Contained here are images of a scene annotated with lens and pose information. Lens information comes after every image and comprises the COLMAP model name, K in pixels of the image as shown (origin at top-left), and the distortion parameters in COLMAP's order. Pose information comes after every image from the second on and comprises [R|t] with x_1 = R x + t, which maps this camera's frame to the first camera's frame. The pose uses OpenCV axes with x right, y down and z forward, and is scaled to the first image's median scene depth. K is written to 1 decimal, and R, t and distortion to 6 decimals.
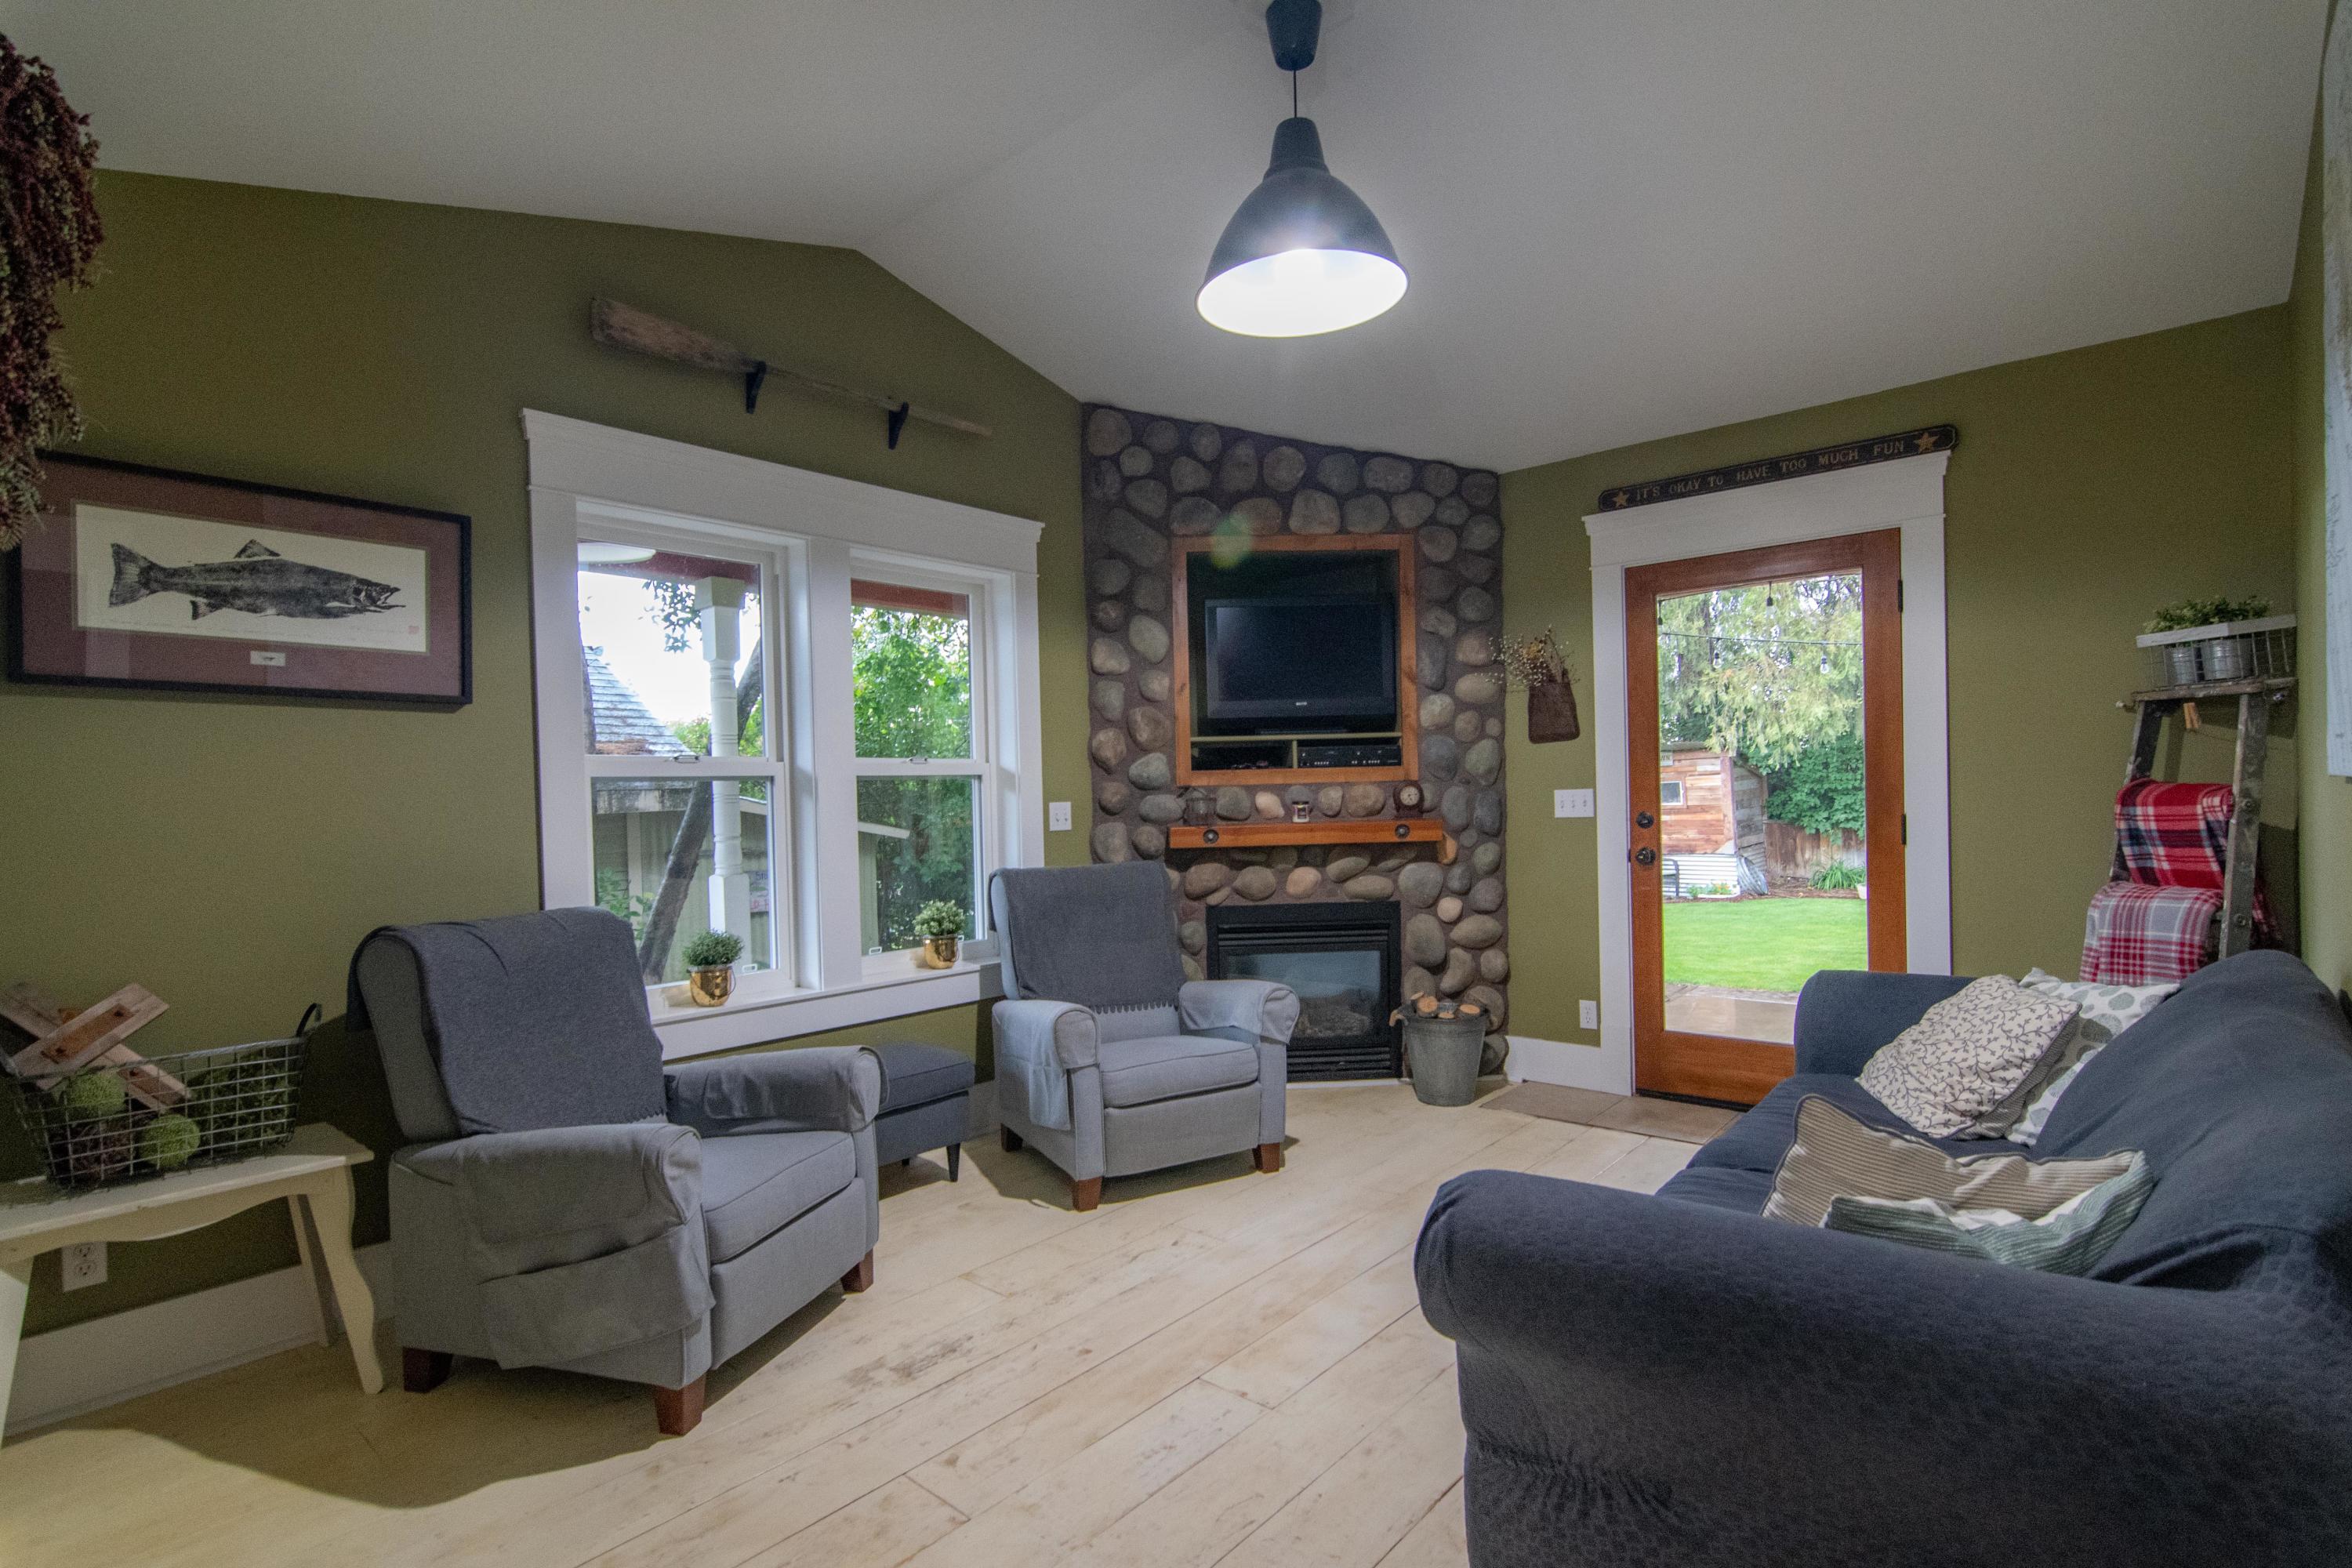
lens RADIAL K [[1128.6, 0, 1165.8], [0, 1128.6, 809.0], [0, 0, 1]] dist [-0.004203, 0.001687]
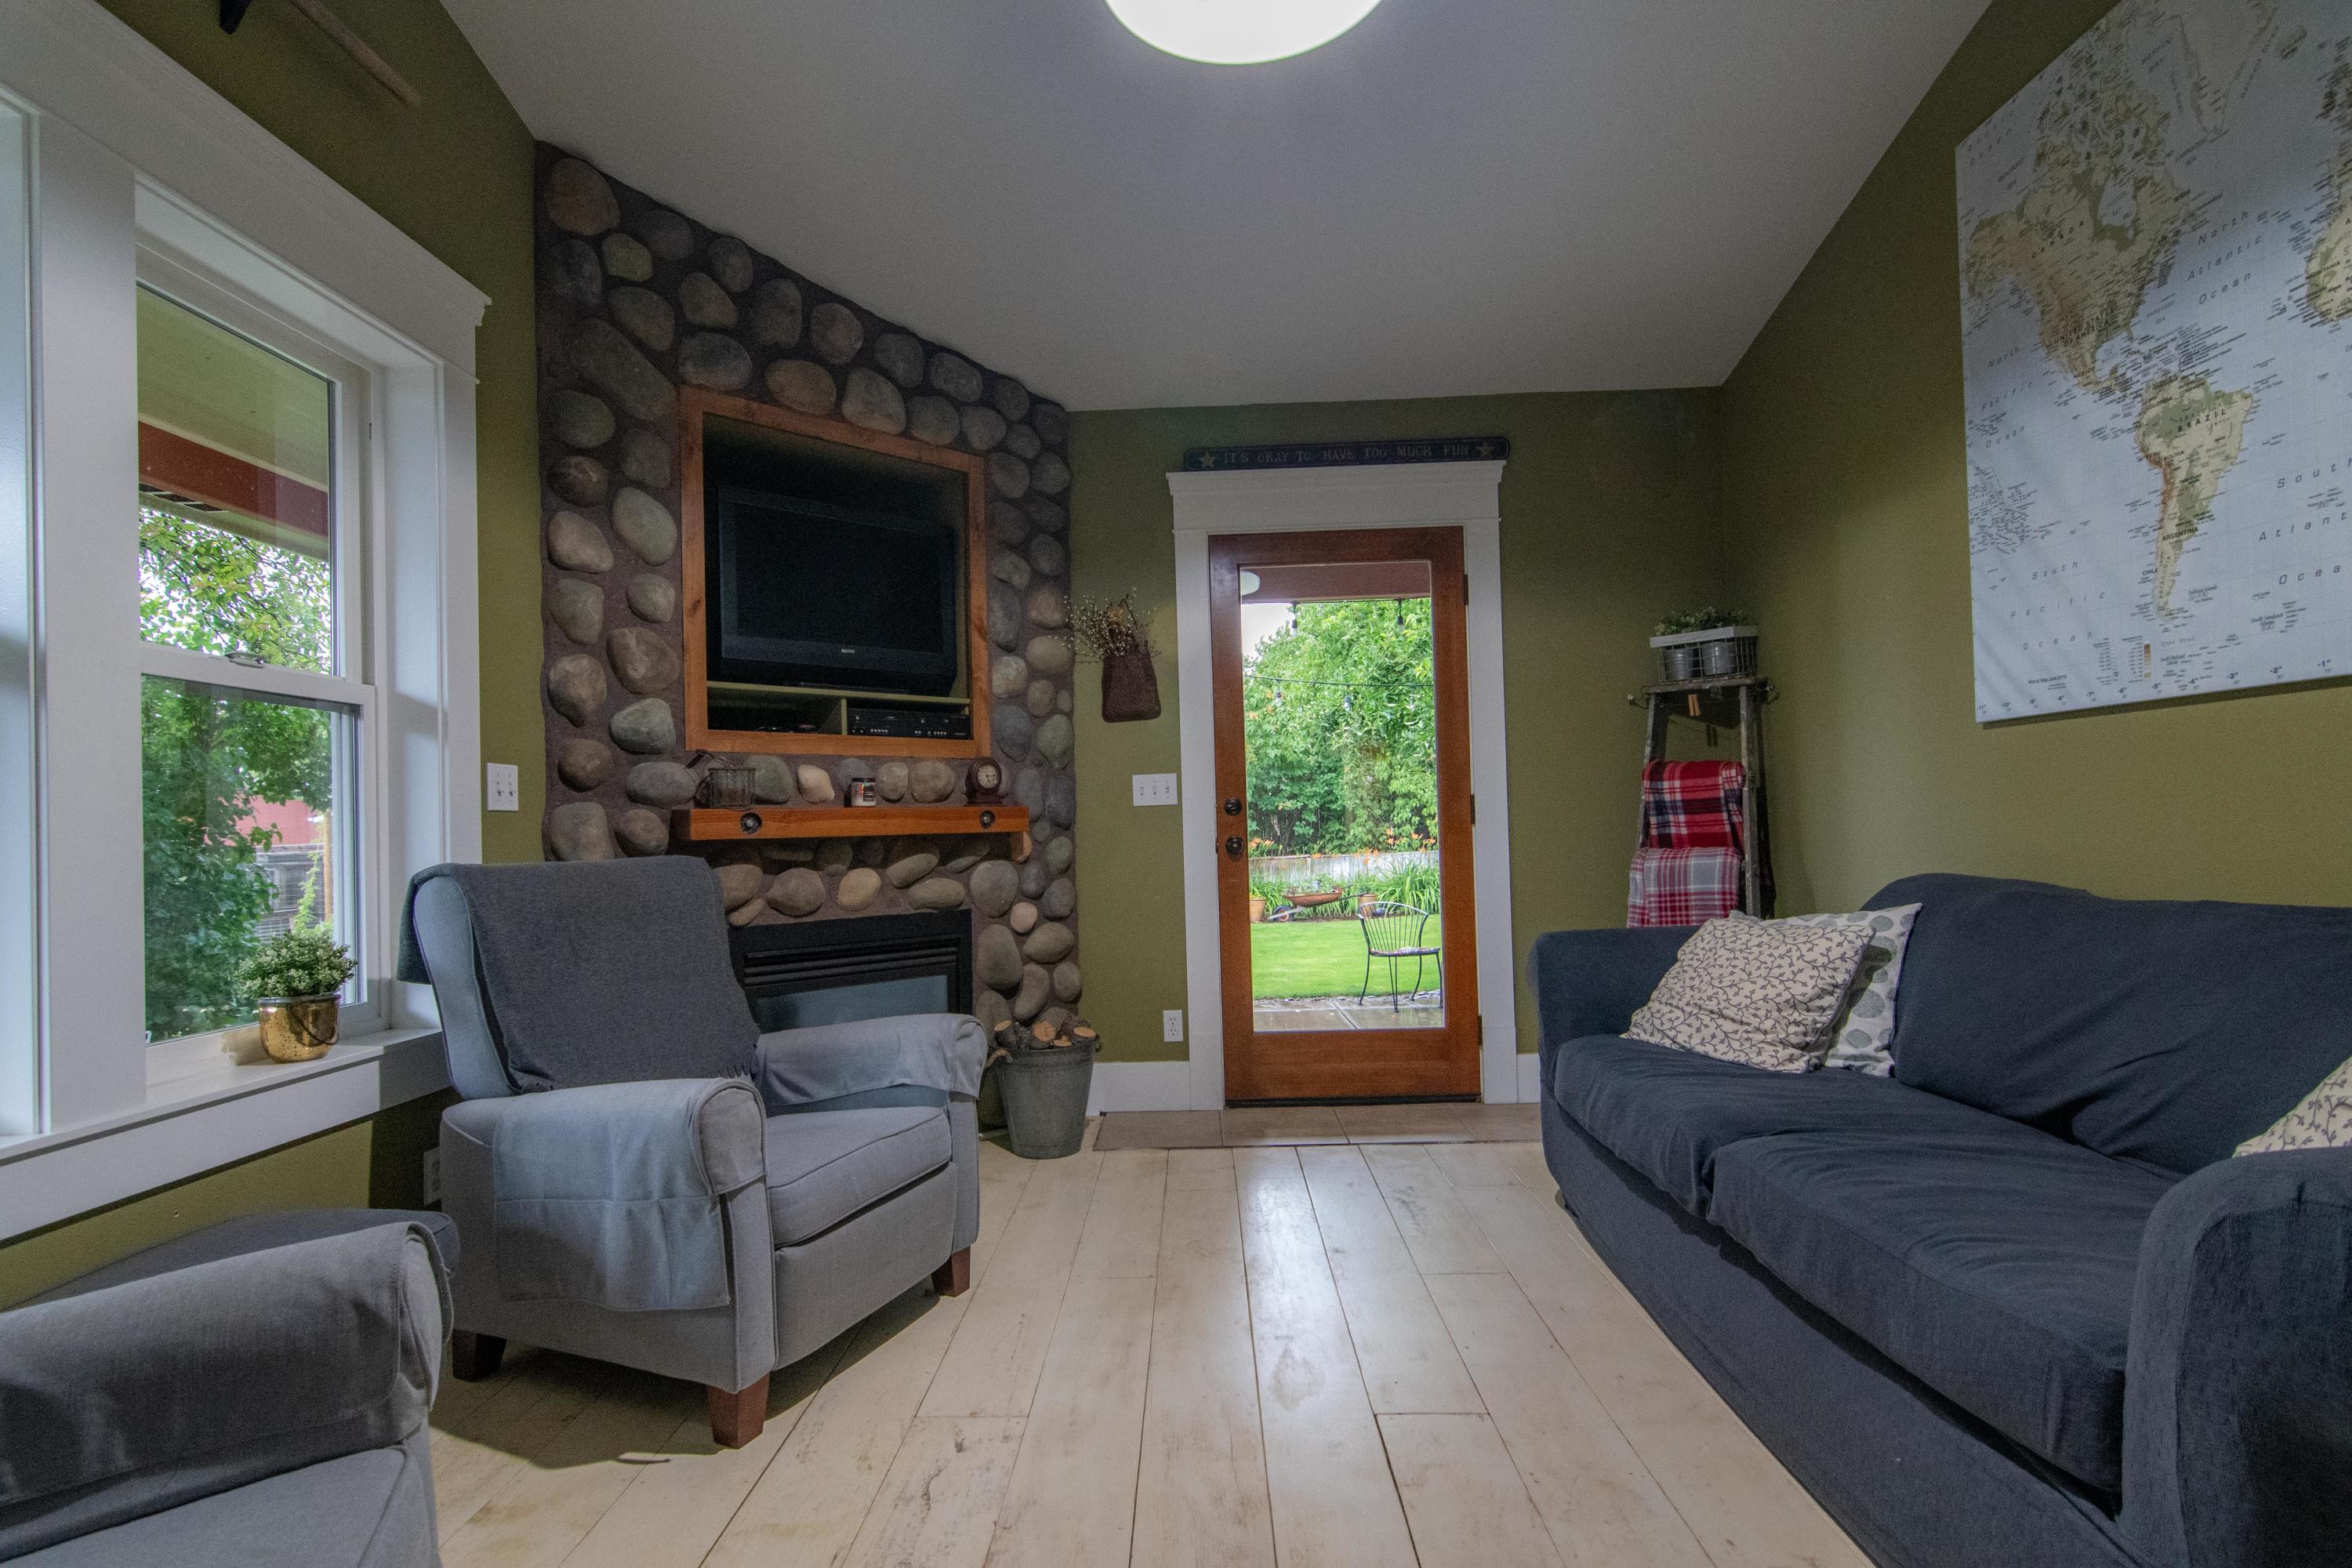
lens RADIAL K [[1128.6, 0, 1165.8], [0, 1128.6, 809.0], [0, 0, 1]] dist [-0.004203, 0.001687]
pose [[0.772346, 0.014769, 0.635030, -0.197824], [0.016836, 0.998902, -0.043708, 0.049212], [-0.634978, 0.044449, 0.771250, 0.304294]]
